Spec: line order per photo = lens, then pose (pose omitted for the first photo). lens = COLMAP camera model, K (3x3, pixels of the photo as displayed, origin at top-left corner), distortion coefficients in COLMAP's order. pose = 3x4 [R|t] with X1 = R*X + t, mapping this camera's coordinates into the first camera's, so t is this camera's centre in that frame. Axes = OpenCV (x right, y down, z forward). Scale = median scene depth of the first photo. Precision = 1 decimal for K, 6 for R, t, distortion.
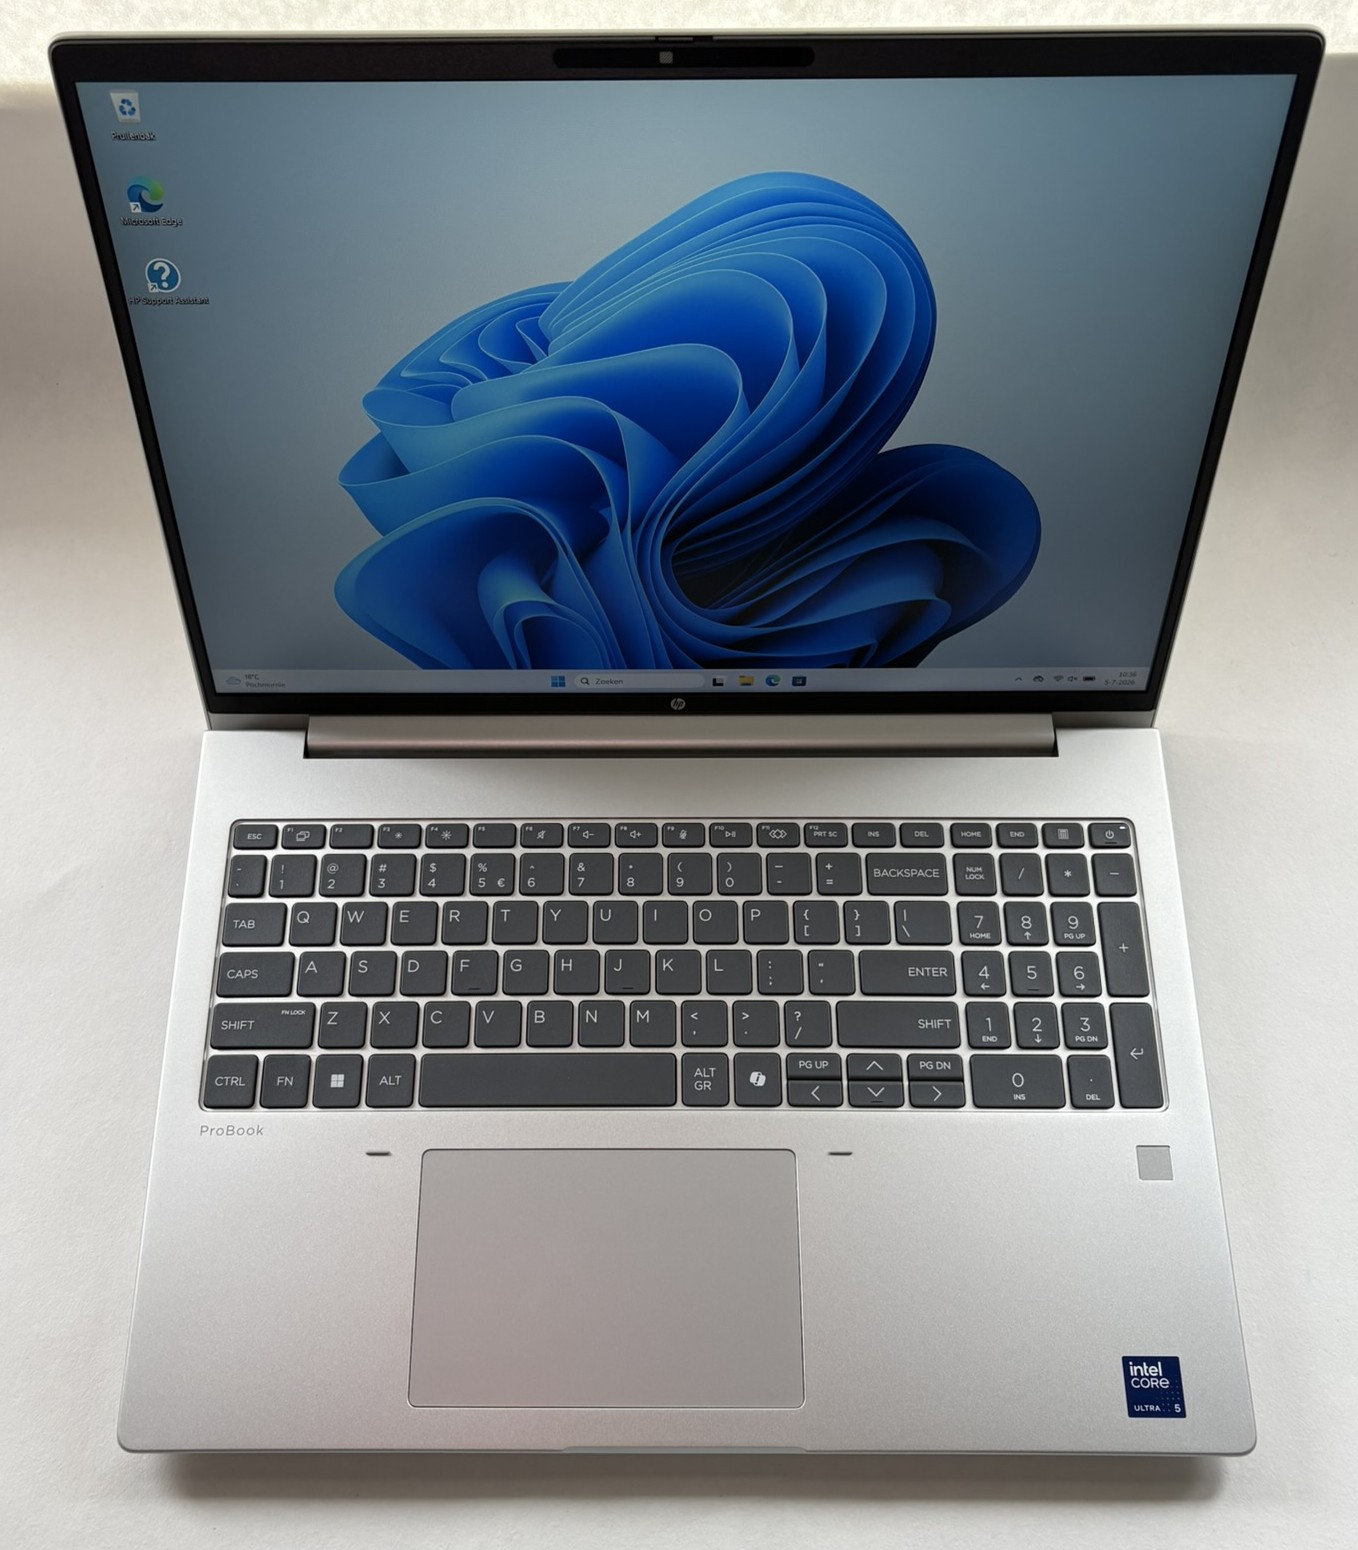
lens RADIAL K [[1642.0, 0, 661.2], [0, 1642.0, 780.6], [0, 0, 1]] dist [0.025756, 0.000000]
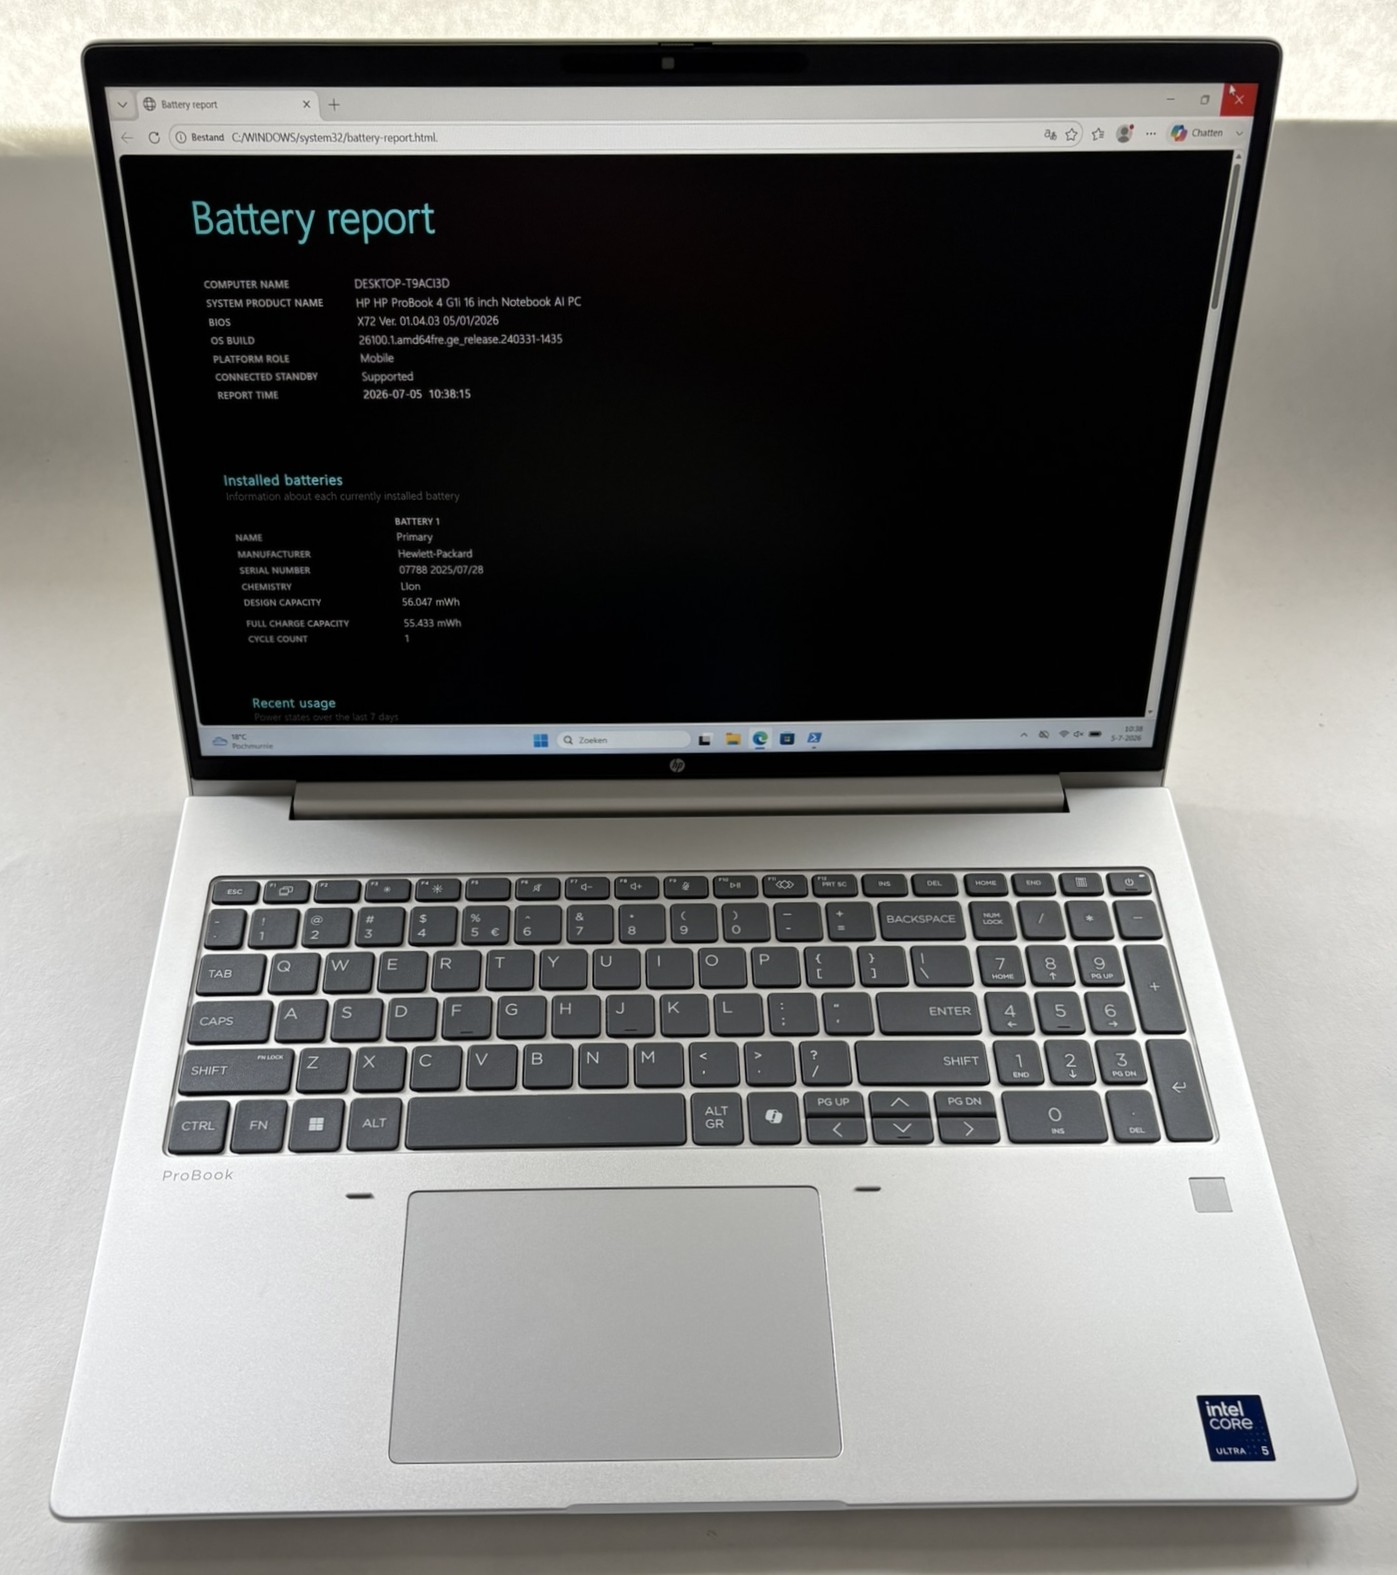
lens RADIAL K [[1668.5, 0, 654.2], [0, 1668.5, 837.9], [0, 0, 1]] dist [0.025756, 0.000000]
pose [[0.999716, -0.007665, 0.022563, -0.027859], [0.012861, 0.970665, -0.240092, 0.248752], [-0.020061, 0.240314, 0.970488, 0.053535]]
